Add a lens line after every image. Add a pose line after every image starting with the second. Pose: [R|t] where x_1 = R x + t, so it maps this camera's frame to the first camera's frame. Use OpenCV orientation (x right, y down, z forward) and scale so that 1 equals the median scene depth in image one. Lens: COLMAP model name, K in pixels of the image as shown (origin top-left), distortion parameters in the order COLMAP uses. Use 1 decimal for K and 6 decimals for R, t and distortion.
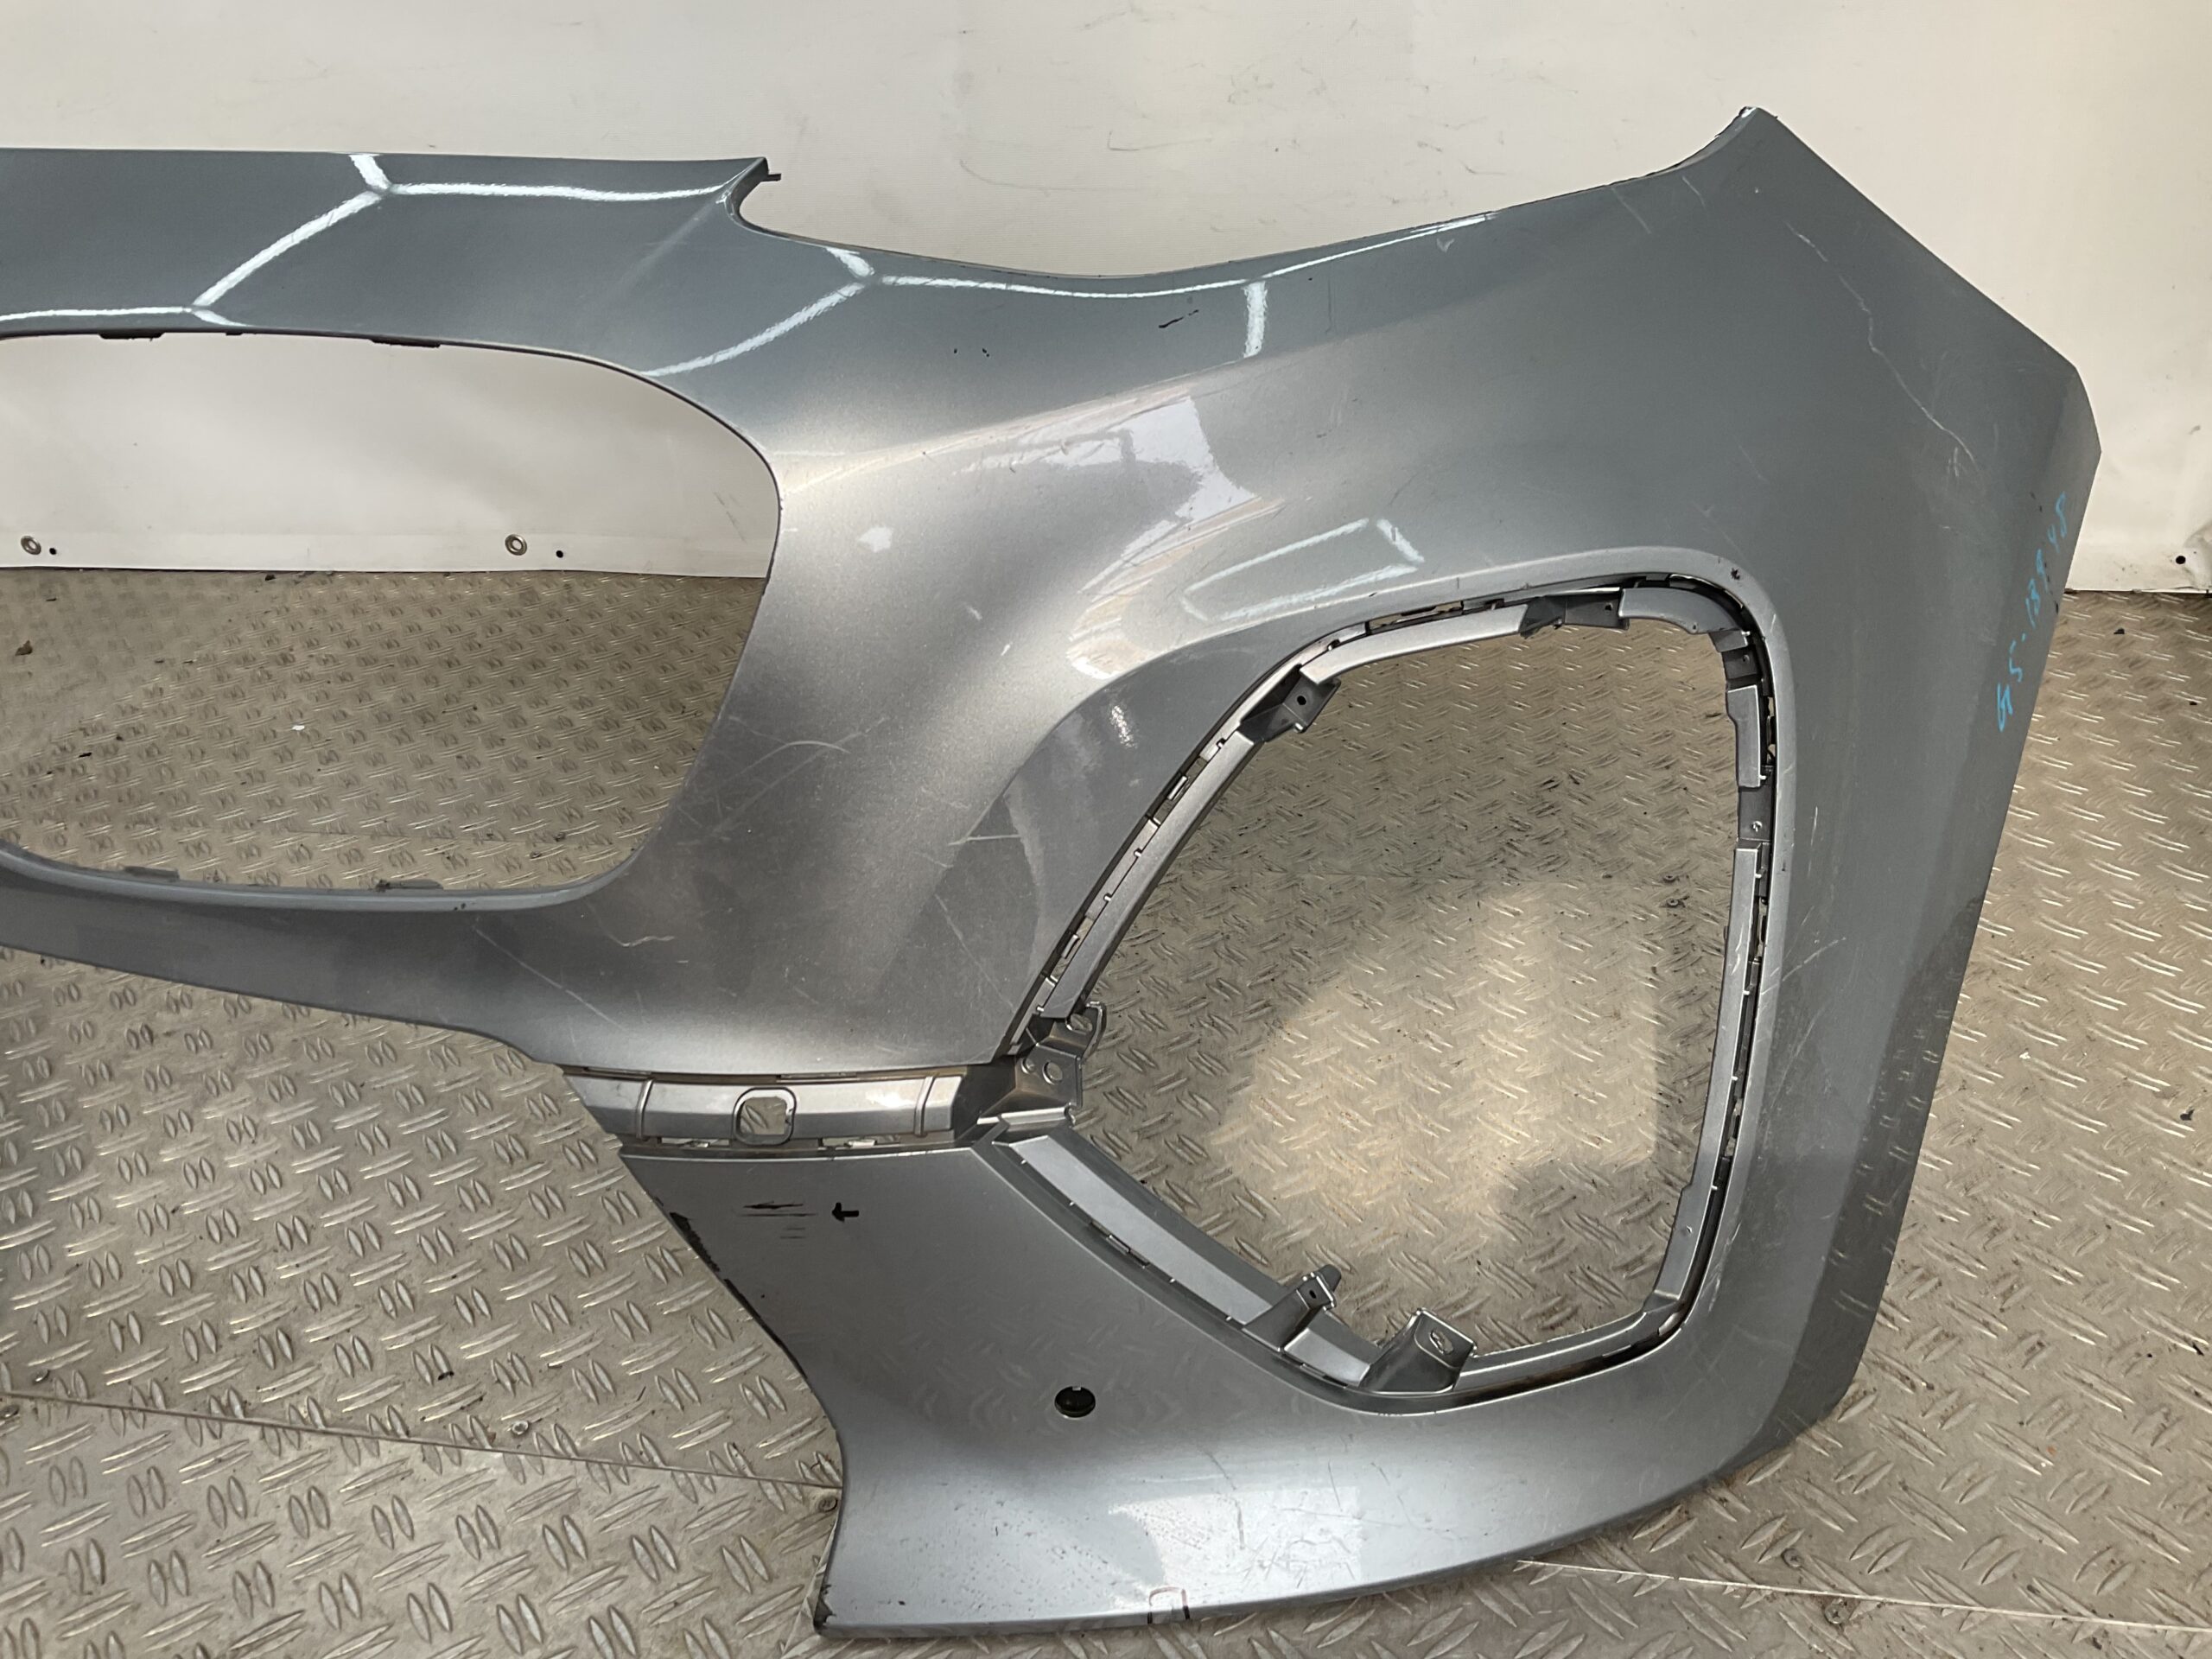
lens RADIAL K [[1831.8, 0, 1090.8], [0, 1831.8, 819.9], [0, 0, 1]] dist [0.086332, -0.150914]
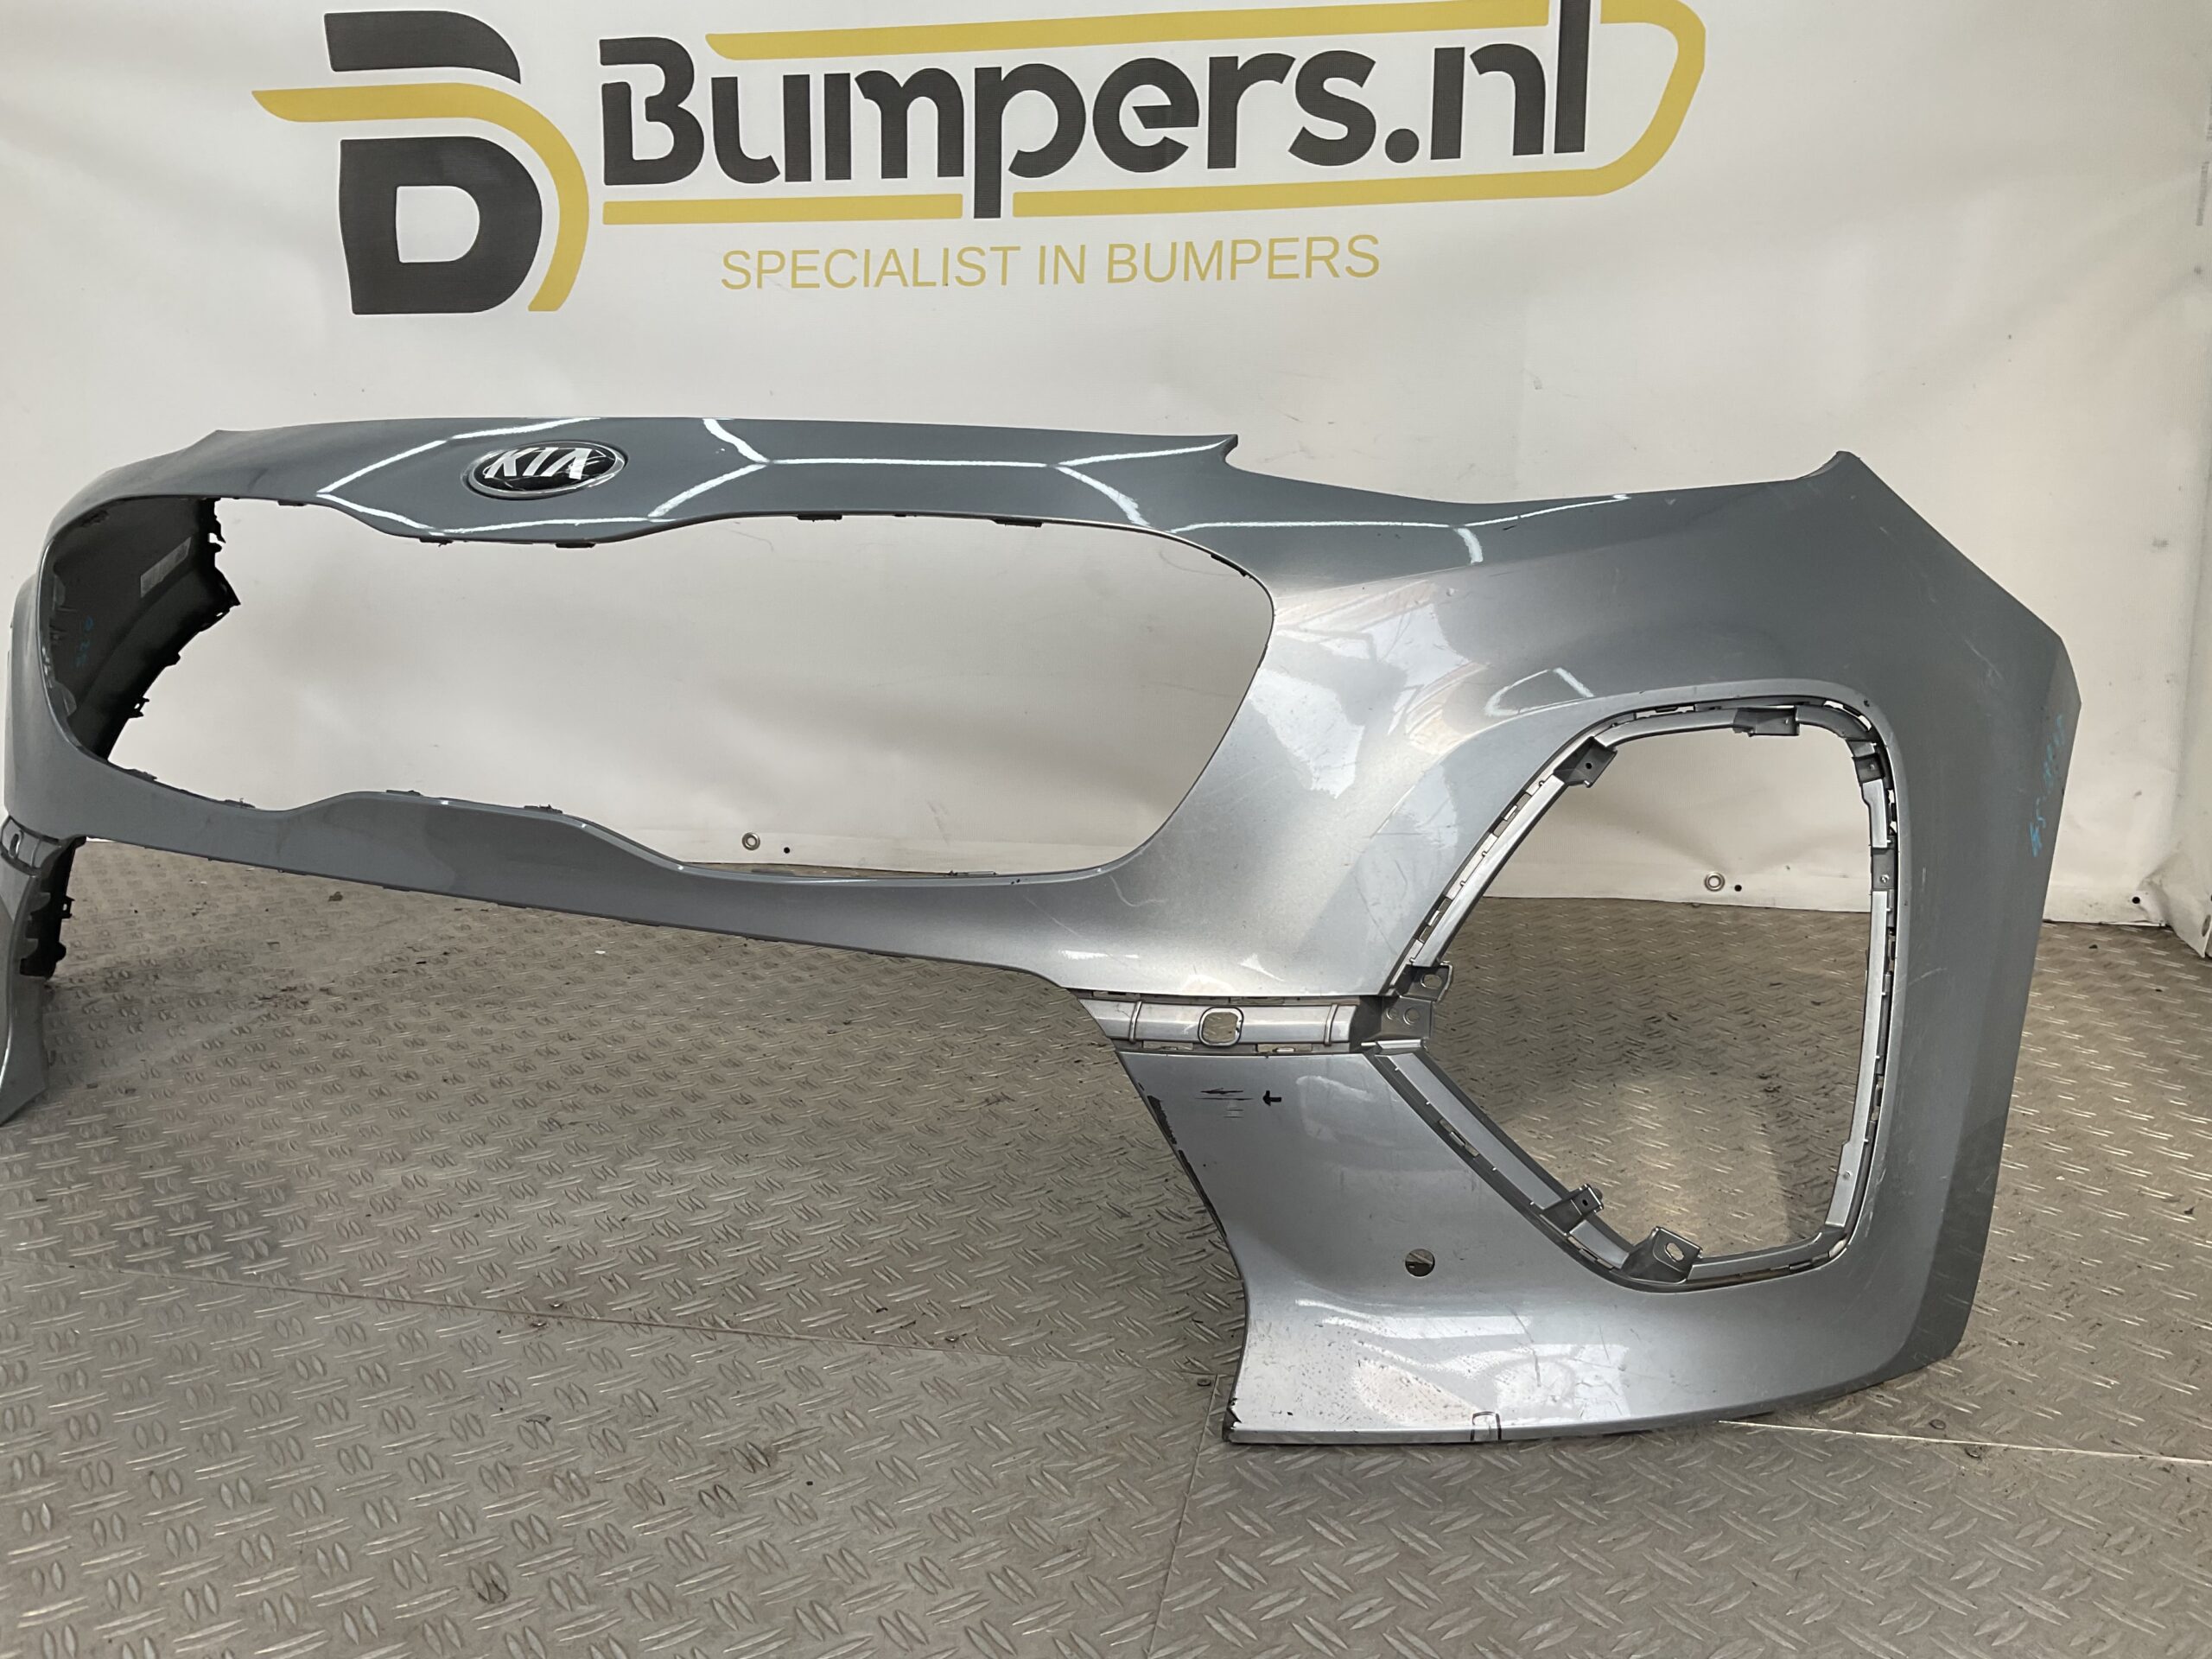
lens RADIAL K [[1831.8, 0, 1090.8], [0, 1831.8, 819.9], [0, 0, 1]] dist [0.086332, -0.150914]
pose [[0.998359, 0.054598, 0.017276, -0.264204], [-0.048156, 0.963677, -0.262695, 0.328026], [-0.030991, 0.261432, 0.964724, -0.371960]]
